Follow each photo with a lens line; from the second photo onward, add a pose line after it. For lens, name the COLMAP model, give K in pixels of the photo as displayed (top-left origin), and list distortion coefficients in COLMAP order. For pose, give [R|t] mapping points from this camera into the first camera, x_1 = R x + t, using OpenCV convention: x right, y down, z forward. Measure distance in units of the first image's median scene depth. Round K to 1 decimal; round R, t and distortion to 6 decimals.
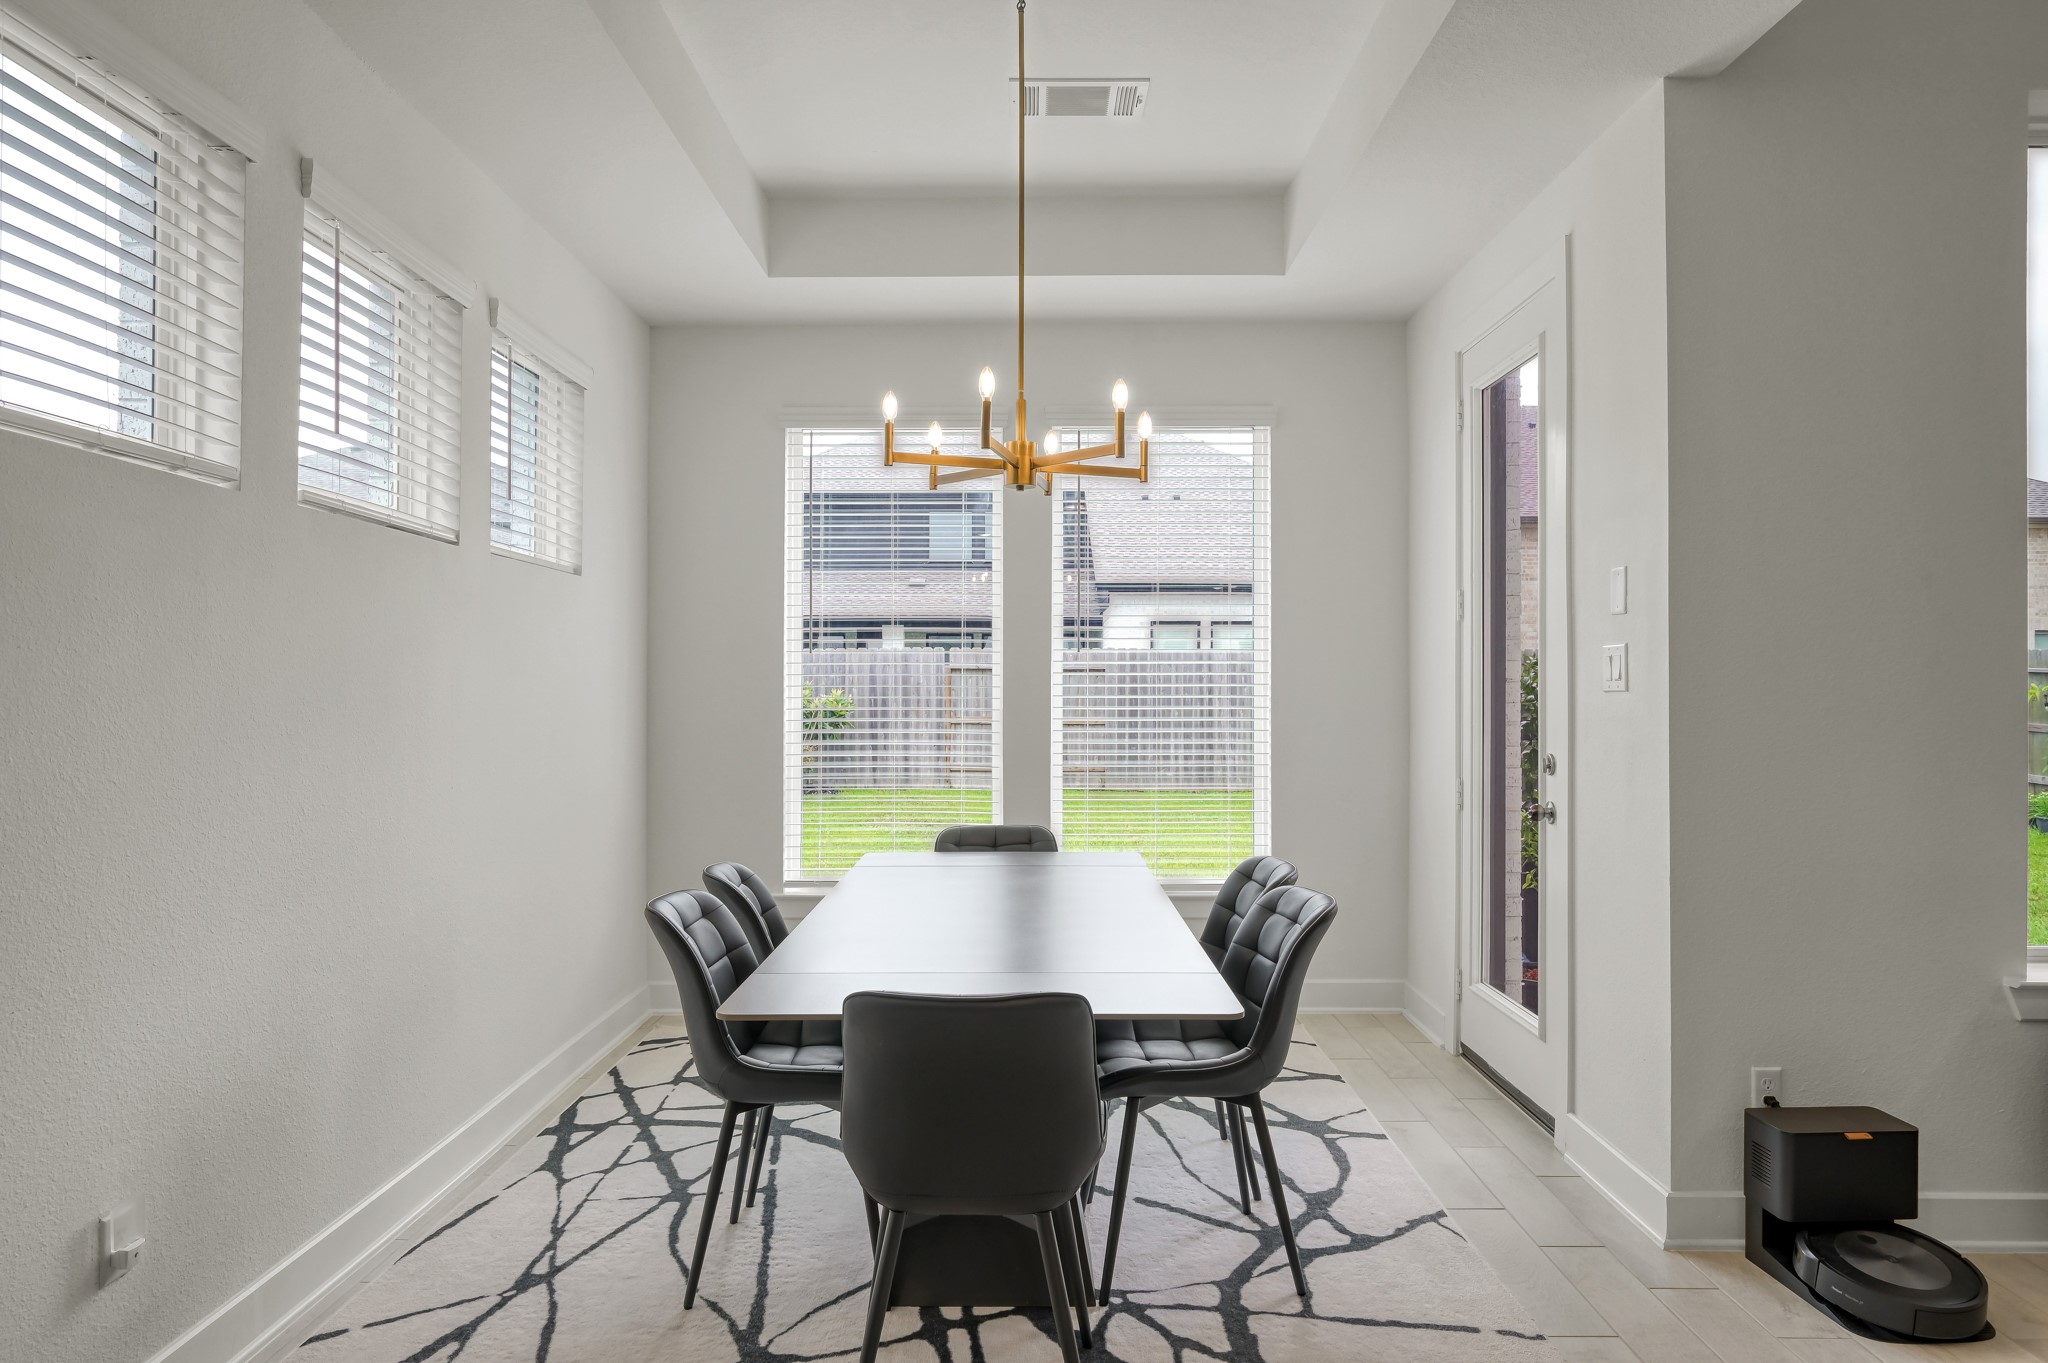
lens RADIAL K [[1224.9, 0, 1023.0], [0, 1224.9, 688.0], [0, 0, 1]] dist [-0.010866, 0.007782]
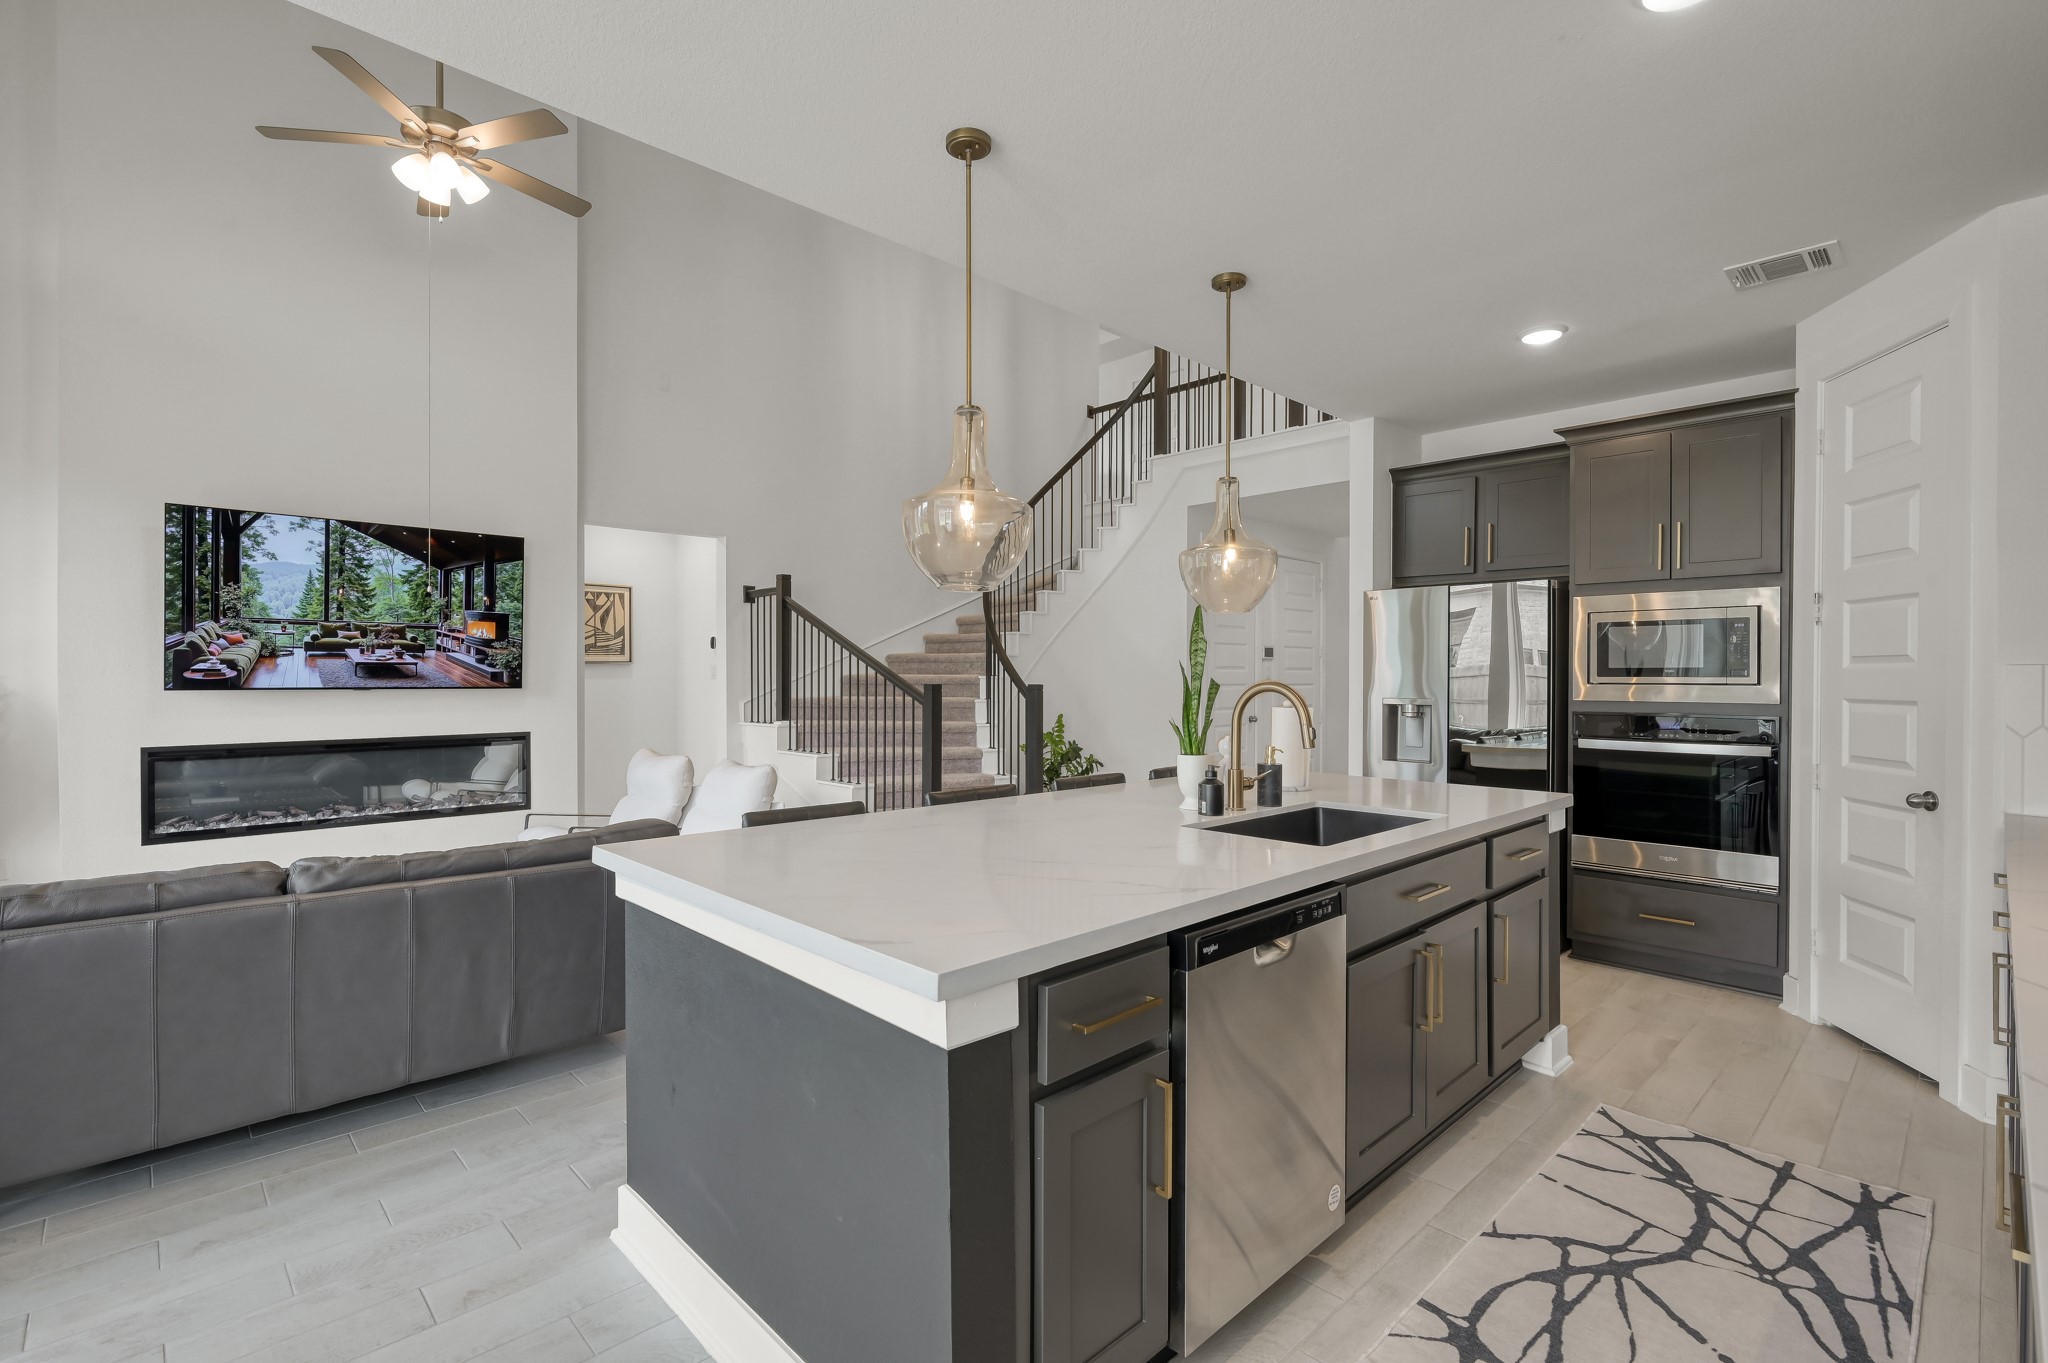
lens RADIAL K [[935.6, 0, 1026.2], [0, 935.6, 676.9], [0, 0, 1]] dist [-0.002061, -0.000366]
pose [[-0.700002, 0.009288, 0.714081, -0.097805], [0.010820, 0.999939, -0.002399, -0.249643], [-0.714059, 0.006047, -0.700059, 1.896774]]
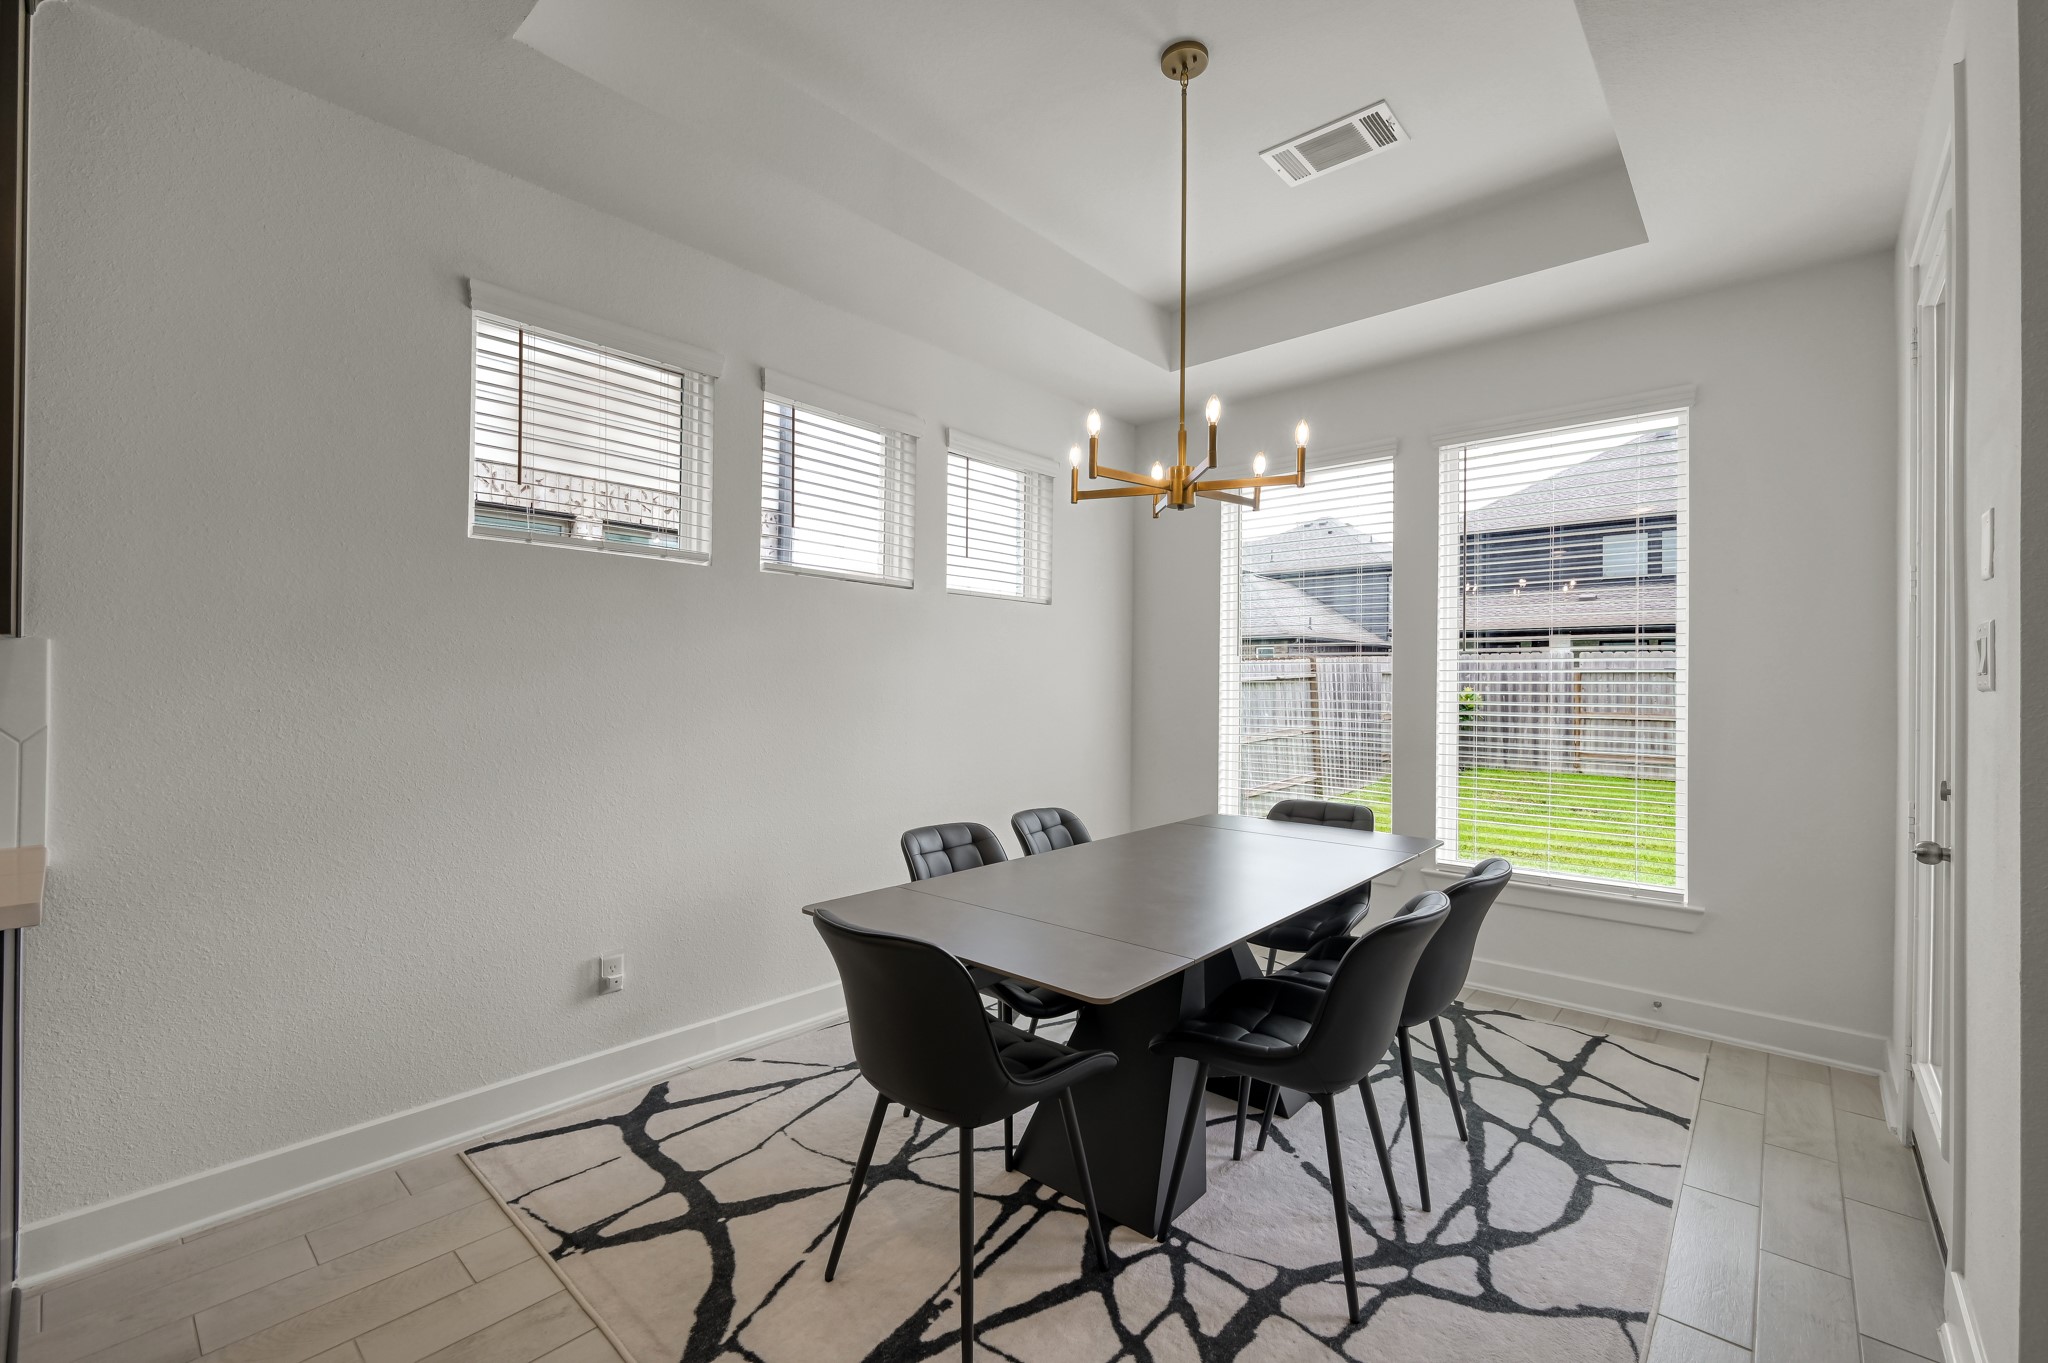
lens RADIAL K [[849.4, 0, 991.0], [0, 849.4, 686.3], [0, 0, 1]] dist [-0.003208, -0.000316]
pose [[0.756480, 0.008921, -0.653956, 0.317134], [-0.008502, 0.999957, 0.003805, 0.002390], [0.653962, 0.002682, 0.756523, 0.228182]]
